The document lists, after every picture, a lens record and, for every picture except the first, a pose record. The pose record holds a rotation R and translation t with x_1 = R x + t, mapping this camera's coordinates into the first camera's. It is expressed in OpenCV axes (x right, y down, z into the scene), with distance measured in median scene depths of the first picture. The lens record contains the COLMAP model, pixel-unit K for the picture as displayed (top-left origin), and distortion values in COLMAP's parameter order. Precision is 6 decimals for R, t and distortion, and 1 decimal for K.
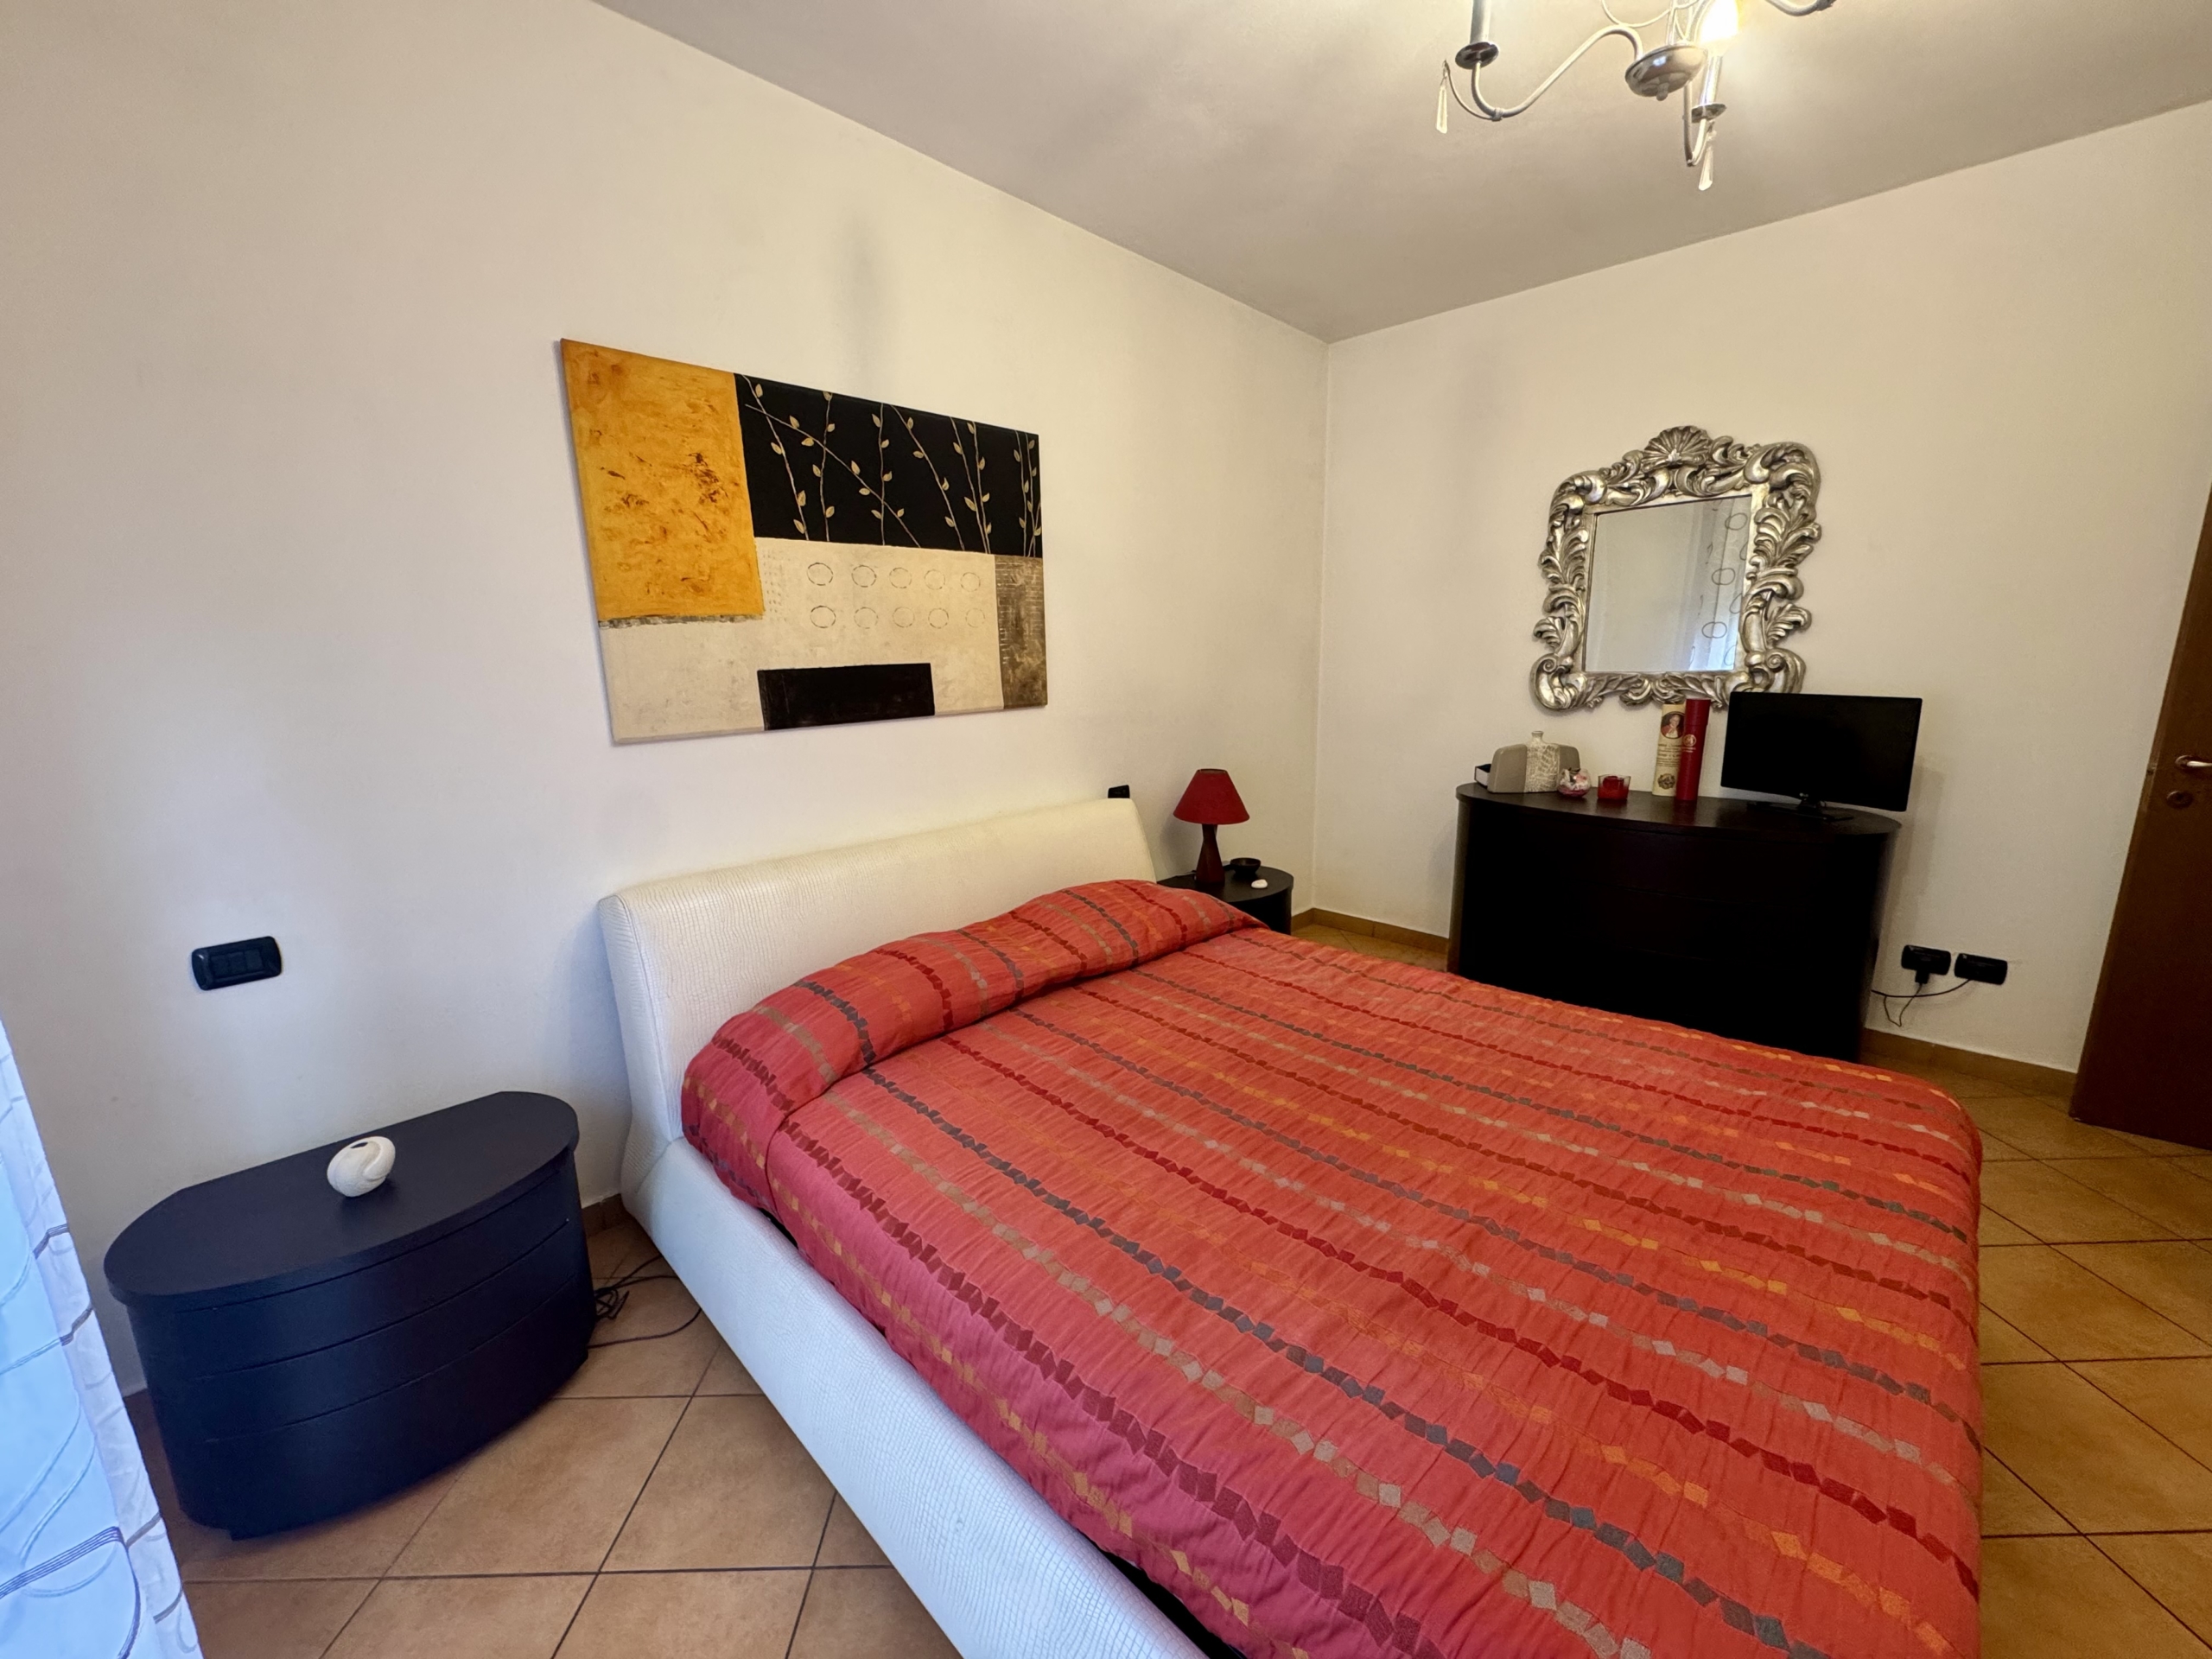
lens RADIAL K [[875.8, 0, 1100.9], [0, 875.8, 834.3], [0, 0, 1]] dist [-0.002223, 0.000137]
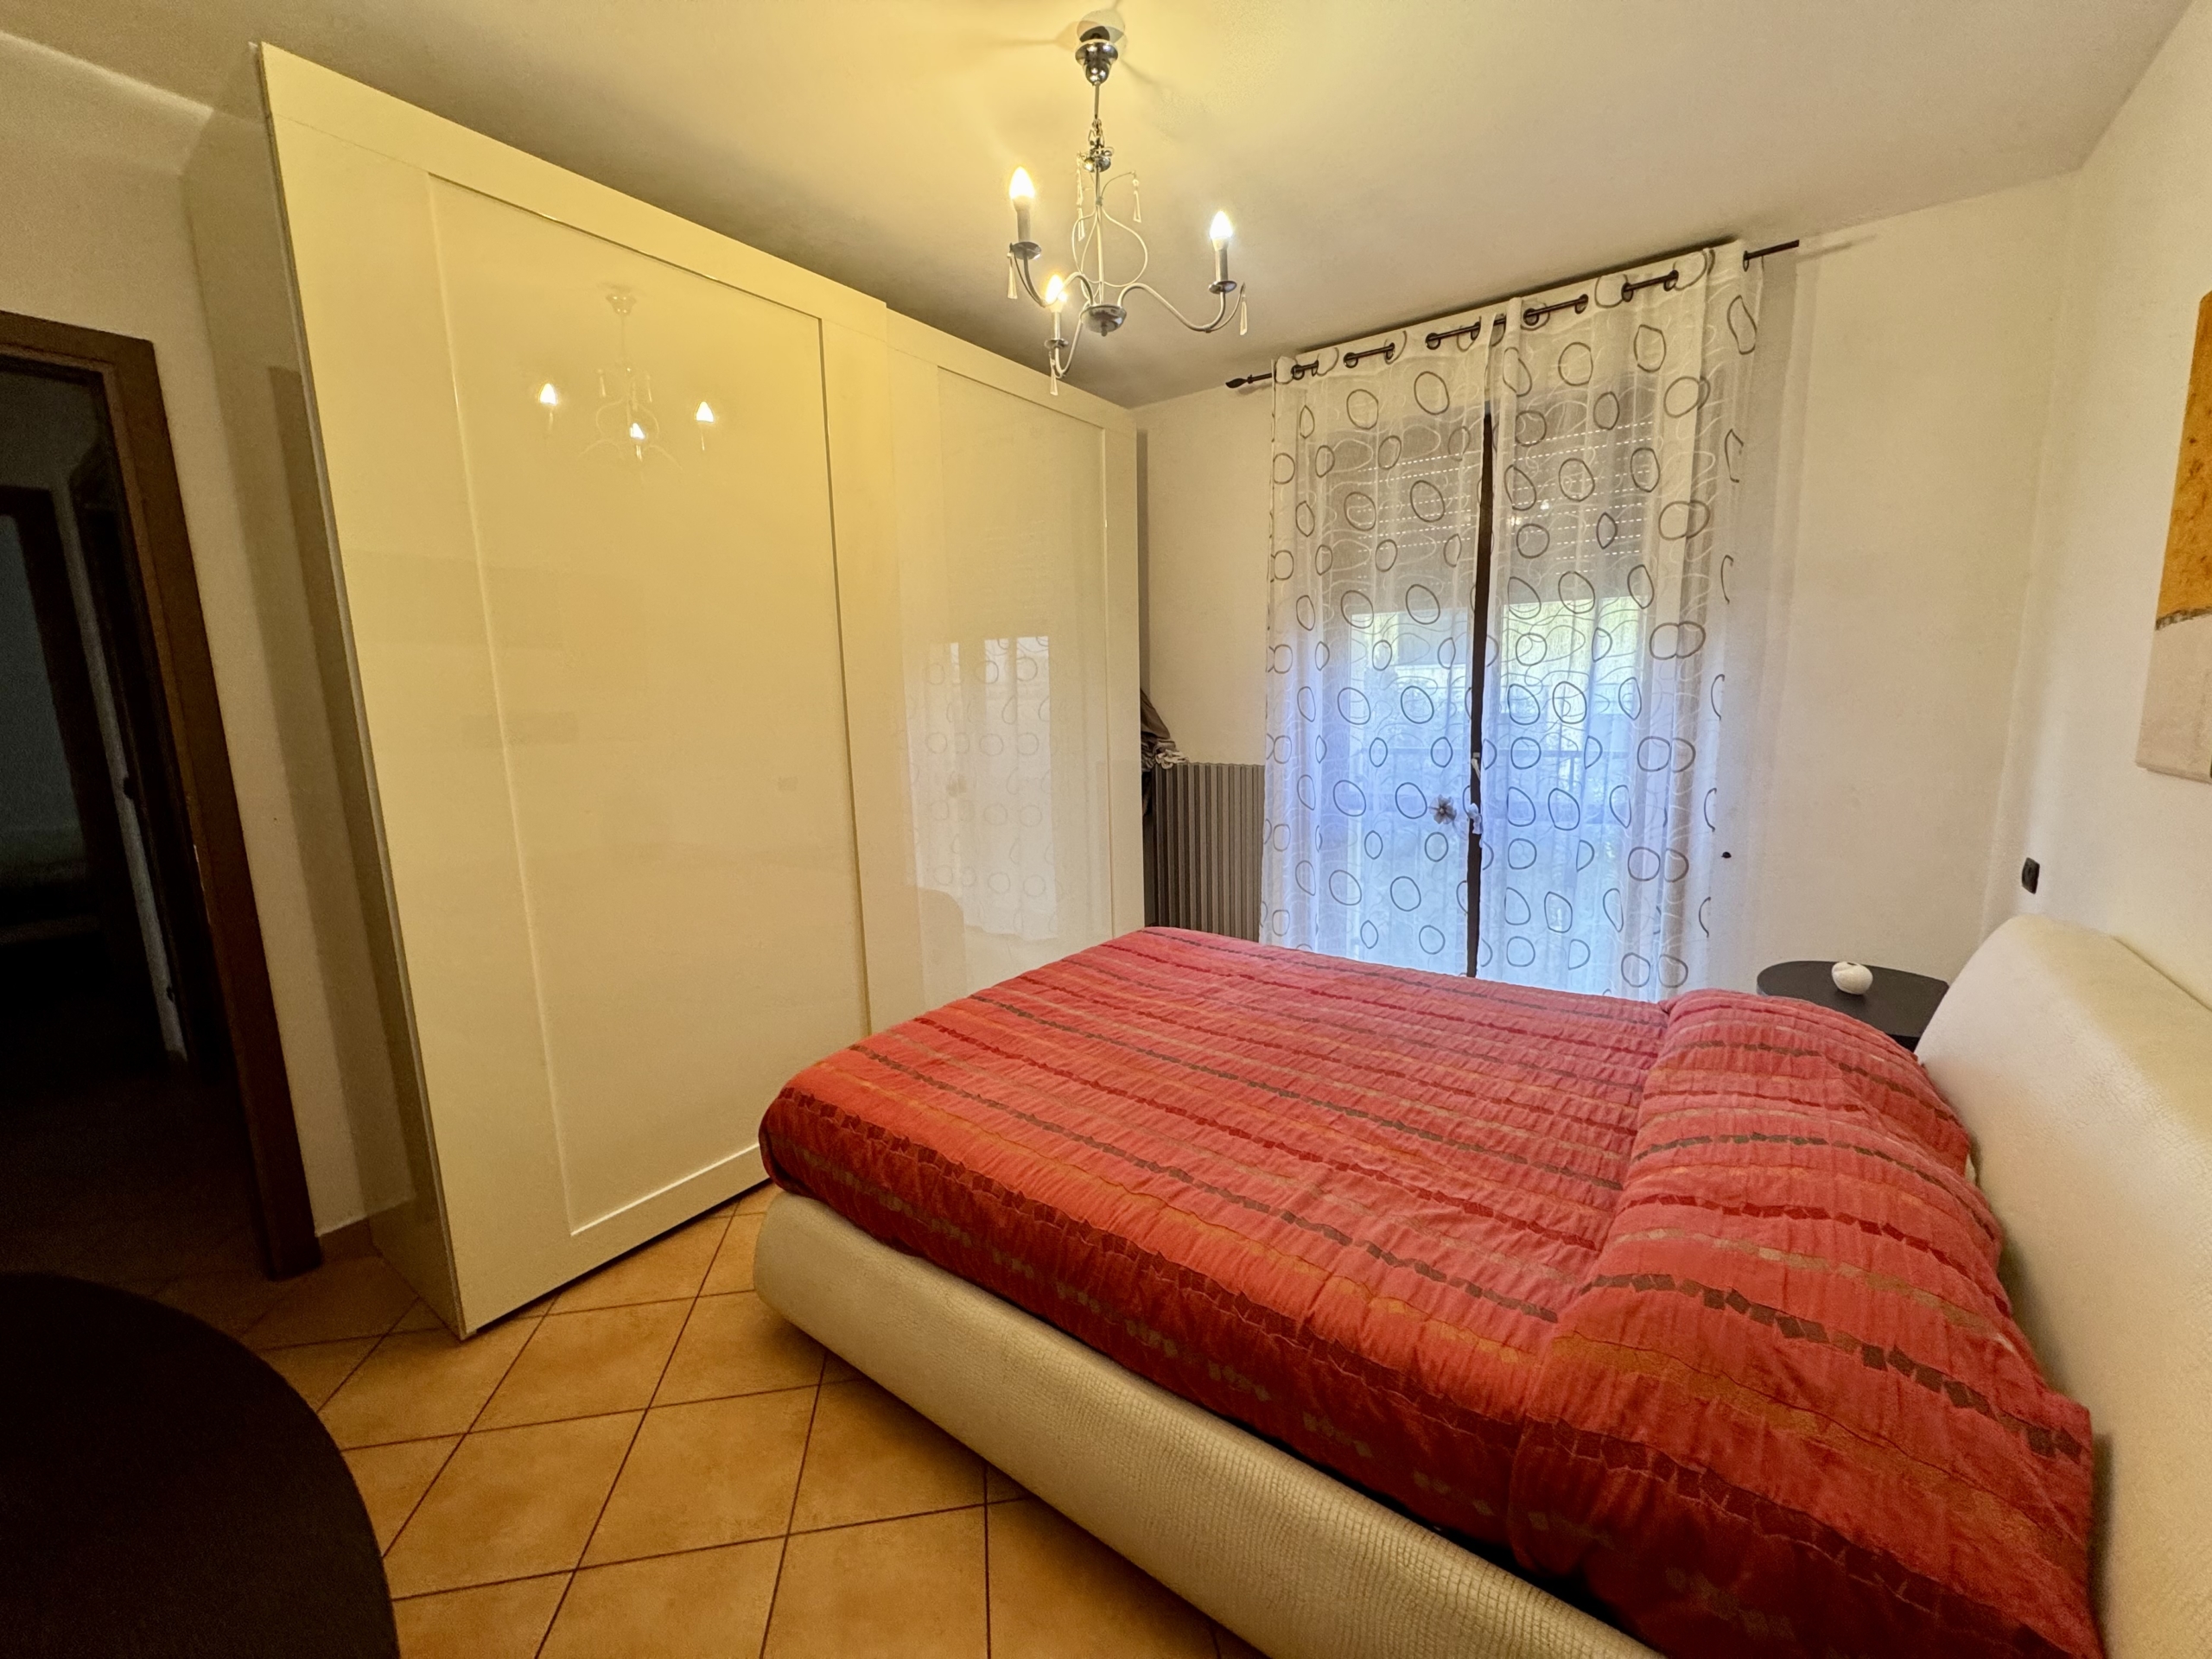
lens RADIAL K [[875.8, 0, 1100.9], [0, 875.8, 834.3], [0, 0, 1]] dist [-0.002223, 0.000137]
pose [[-0.989020, 0.062452, -0.133937, 0.457520], [0.009997, 0.932516, 0.360989, -0.296924], [0.147443, 0.355686, -0.922902, 1.376482]]
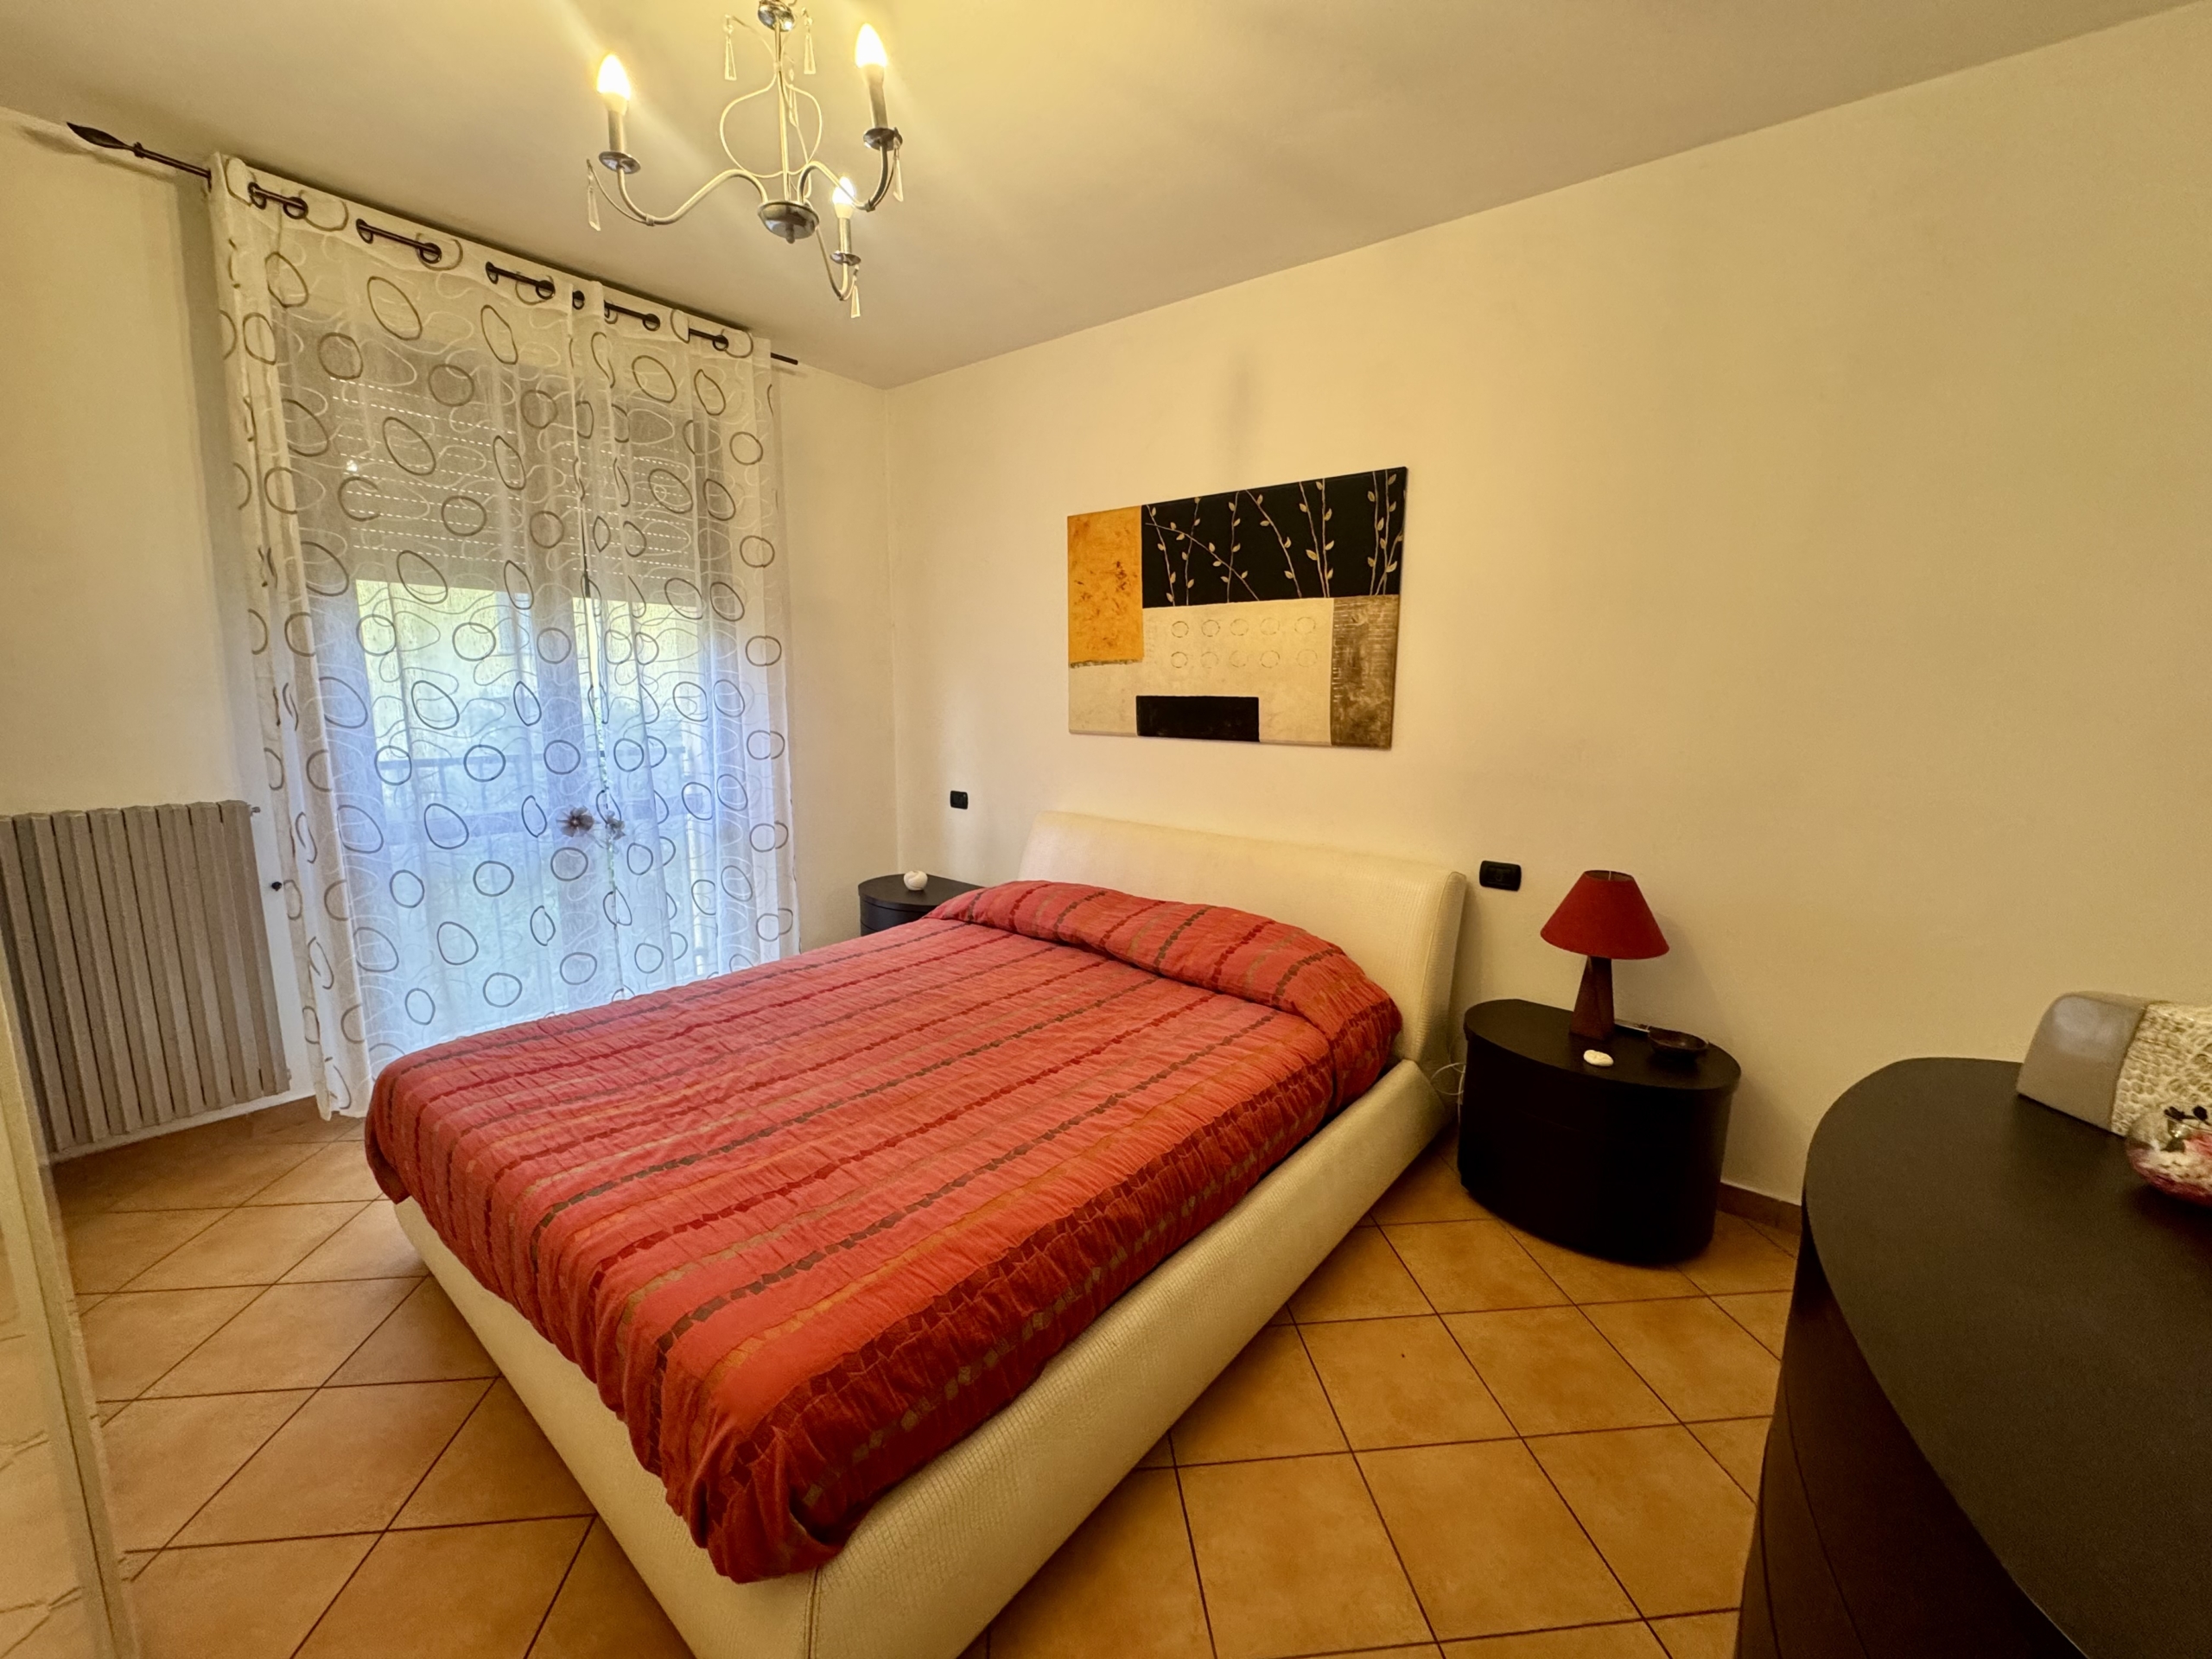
lens RADIAL K [[885.3, 0, 1106.0], [0, 885.3, 829.5], [0, 0, 1]] dist [0.002691, 0.000153]
pose [[0.099145, 0.184675, -0.977786, 1.043819], [-0.219575, 0.962466, 0.159517, -0.180607], [0.970545, 0.198882, 0.135974, 0.720888]]
